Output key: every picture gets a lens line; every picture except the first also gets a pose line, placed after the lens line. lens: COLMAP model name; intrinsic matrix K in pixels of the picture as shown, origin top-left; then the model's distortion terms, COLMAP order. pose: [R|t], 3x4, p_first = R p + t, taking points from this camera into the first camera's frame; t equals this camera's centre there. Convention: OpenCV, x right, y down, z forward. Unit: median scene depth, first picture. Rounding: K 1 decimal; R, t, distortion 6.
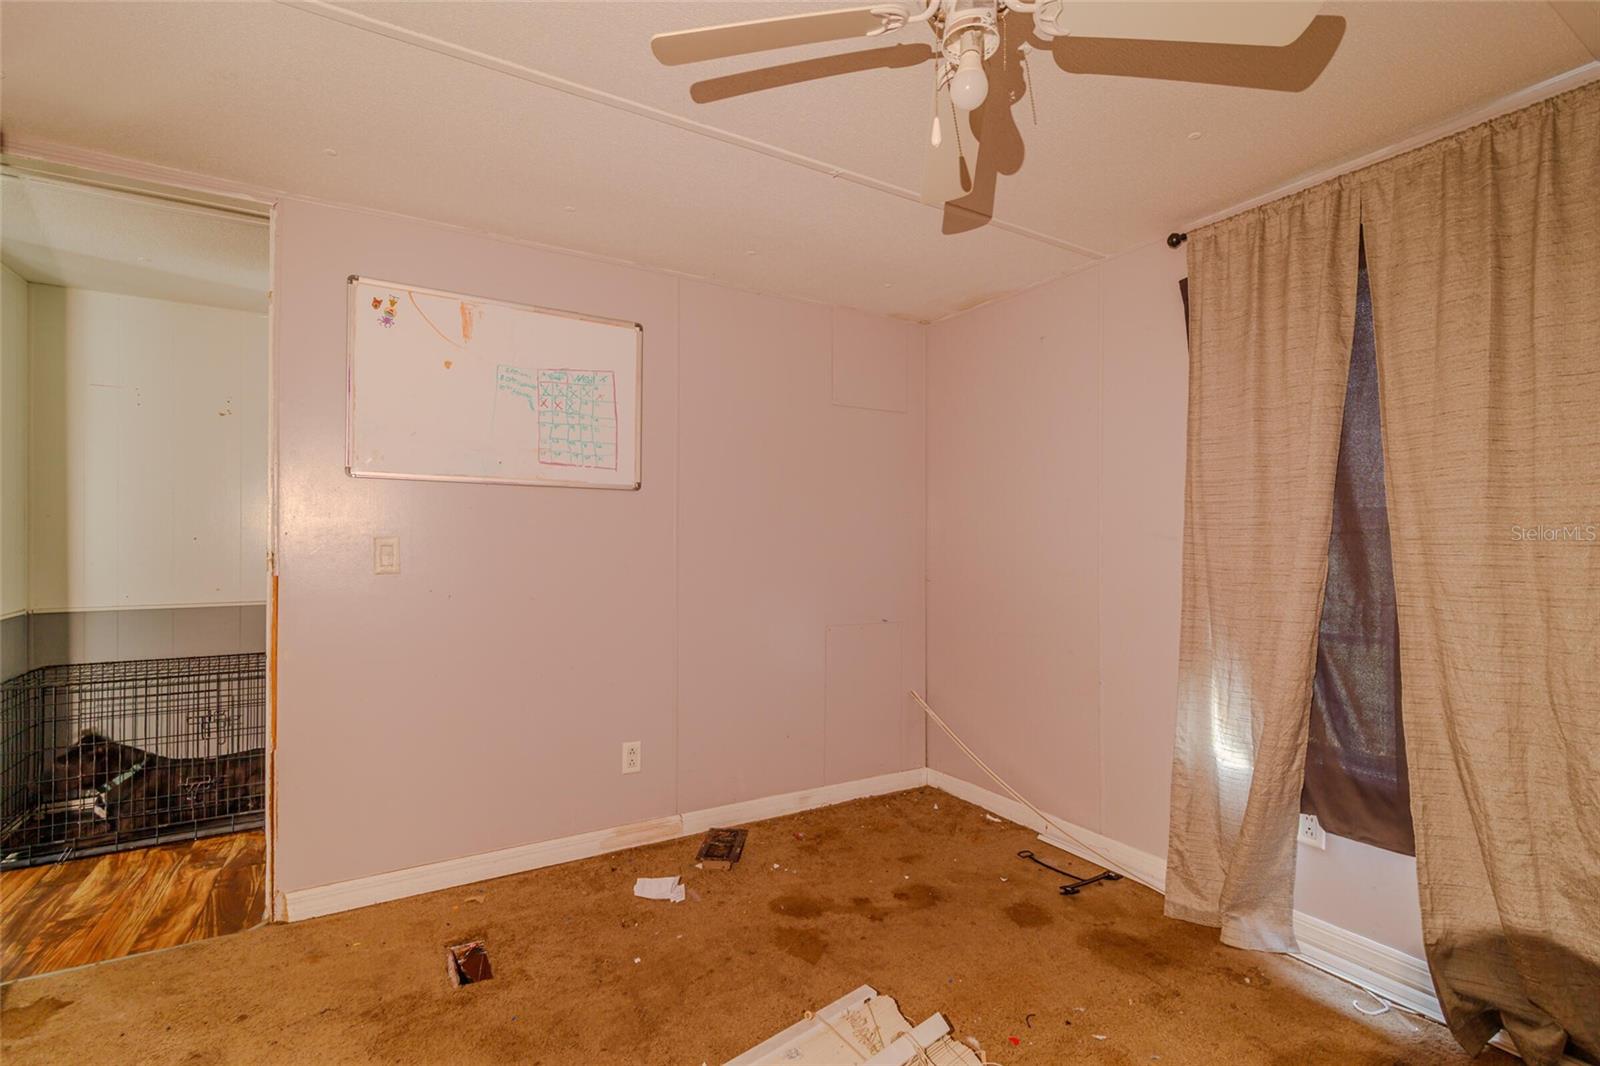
lens RADIAL K [[720.4, 0, 800.0], [0, 720.4, 533.0], [0, 0, 1]] dist [0.001162, 0.000357]
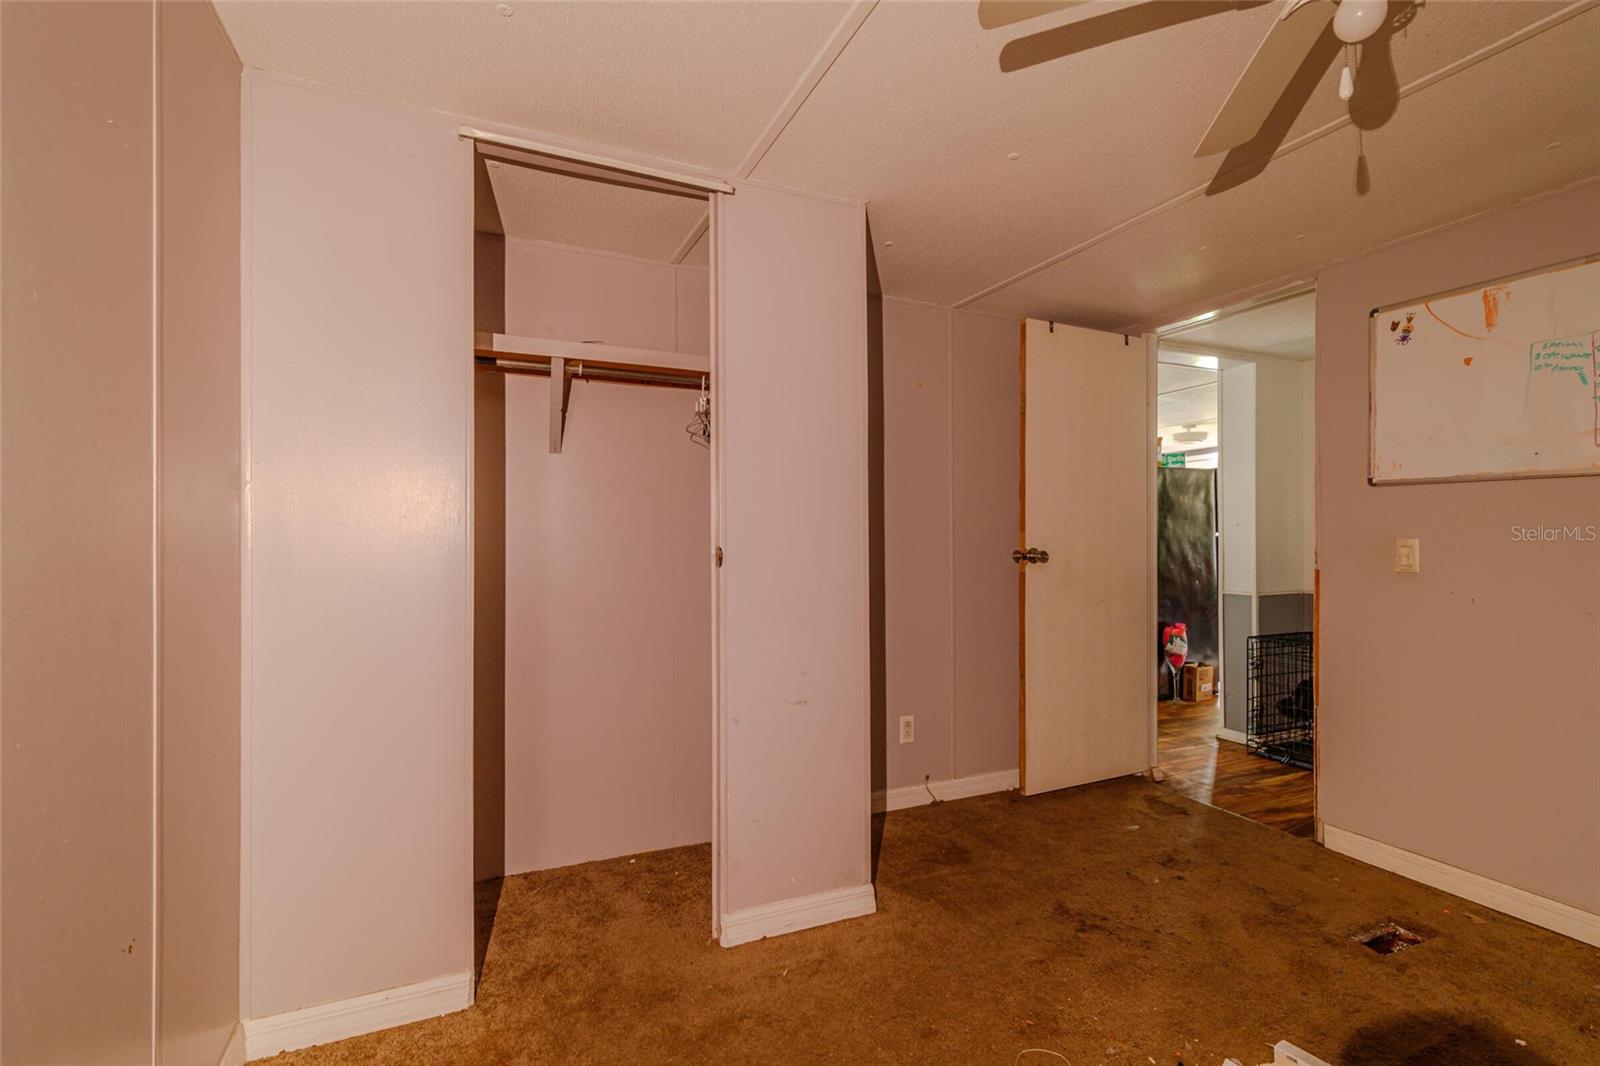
lens RADIAL K [[729.3, 0, 799.7], [0, 729.3, 539.4], [0, 0, 1]] dist [0.000641, 0.000583]
pose [[-0.117534, -0.003583, -0.993062, 0.624021], [0.011937, 0.999916, -0.005021, -0.000394], [0.992997, -0.012444, -0.117482, 0.233523]]
